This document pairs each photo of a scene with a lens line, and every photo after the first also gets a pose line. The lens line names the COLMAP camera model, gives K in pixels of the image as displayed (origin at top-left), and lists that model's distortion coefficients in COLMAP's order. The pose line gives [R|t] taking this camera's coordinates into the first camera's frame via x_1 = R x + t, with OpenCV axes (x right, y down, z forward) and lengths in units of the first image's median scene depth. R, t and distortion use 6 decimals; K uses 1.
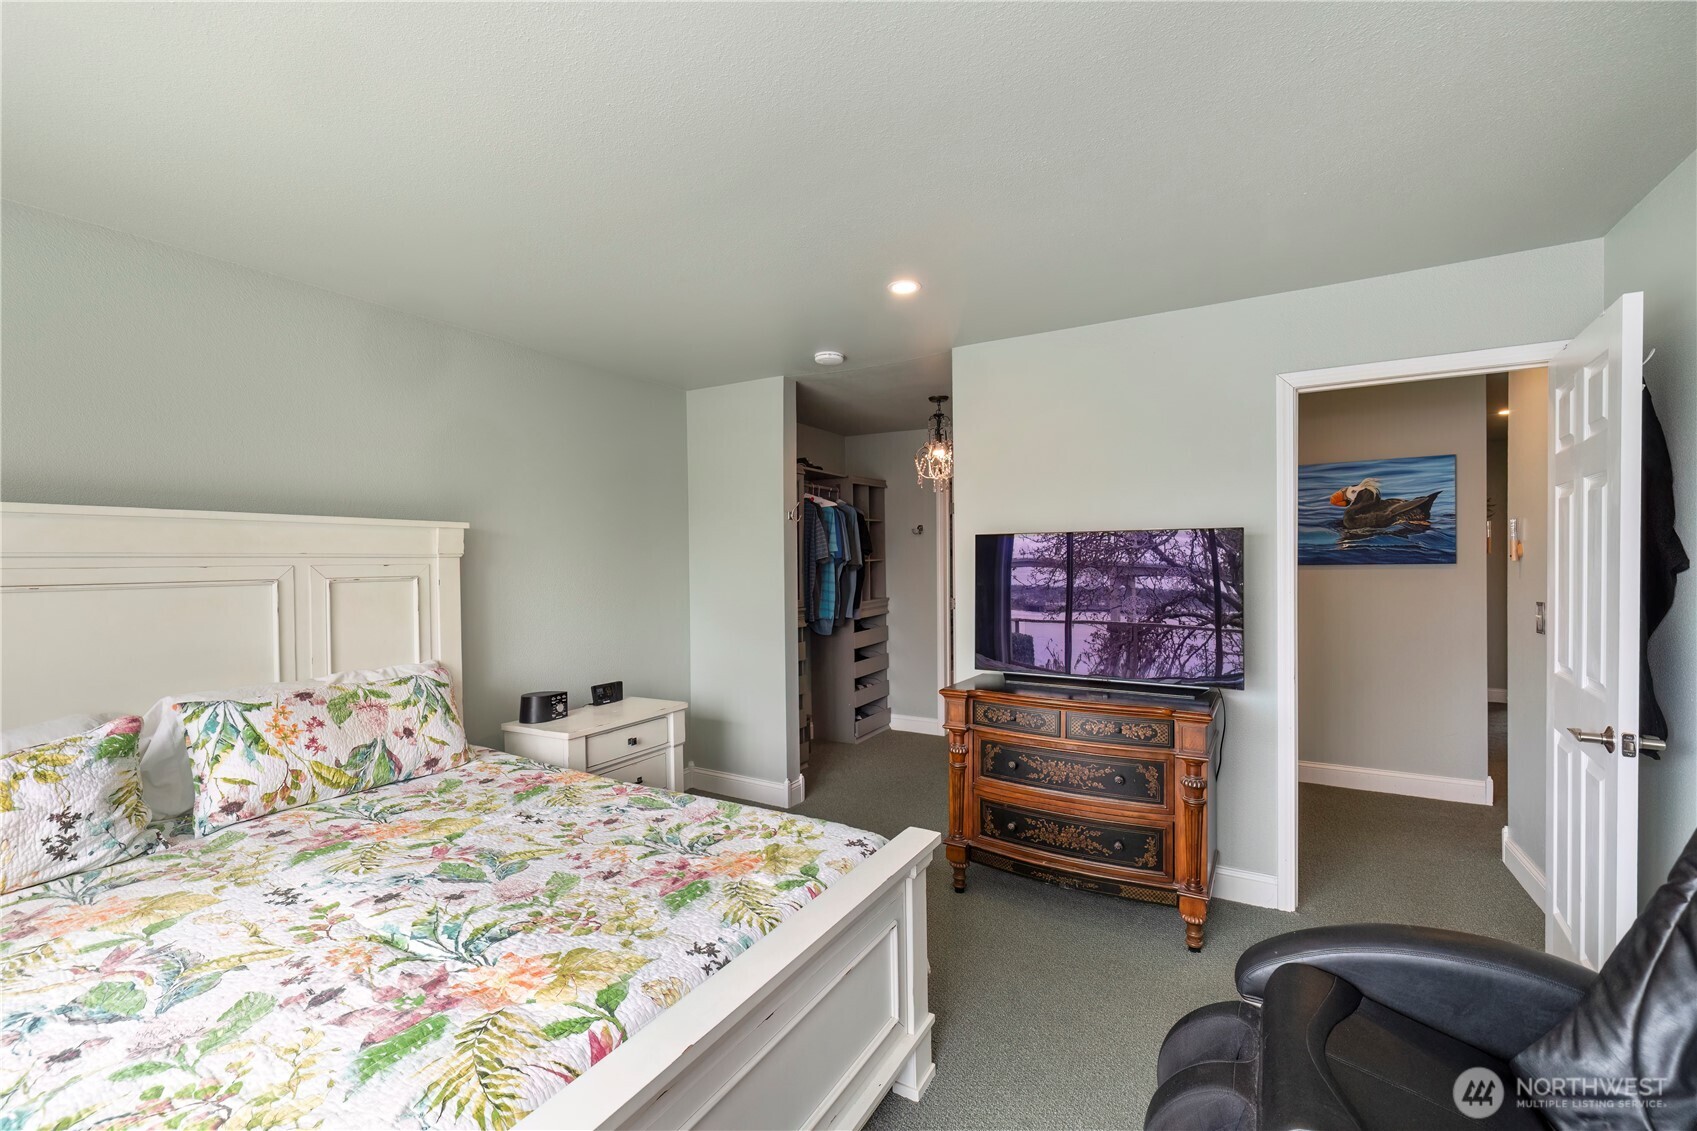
lens RADIAL K [[722.1, 0, 853.7], [0, 722.1, 571.2], [0, 0, 1]] dist [-0.000377, -0.000018]
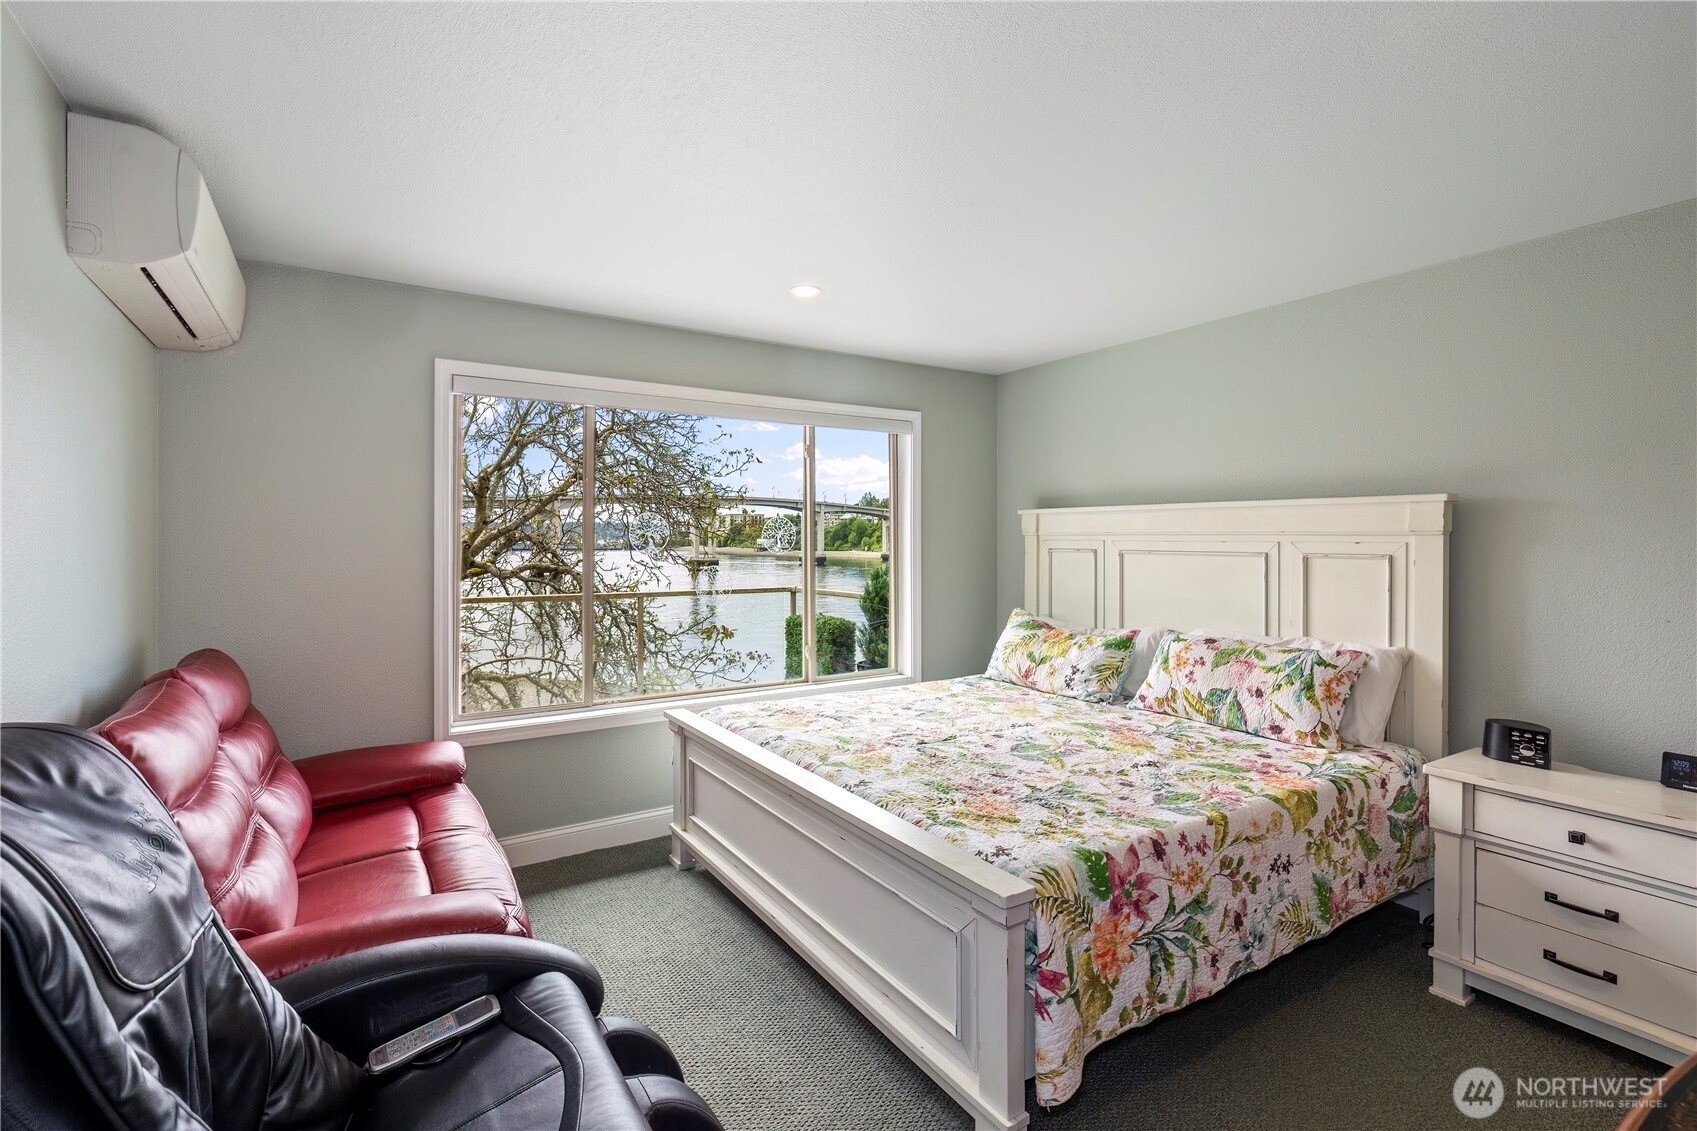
lens RADIAL K [[769.7, 0, 805.6], [0, 769.7, 541.1], [0, 0, 1]] dist [-0.000390, -0.000041]
pose [[-0.502888, 0.009881, -0.864295, 0.847024], [-0.011582, 0.999768, 0.018168, -0.026407], [0.864274, 0.019147, -0.502657, 1.113076]]
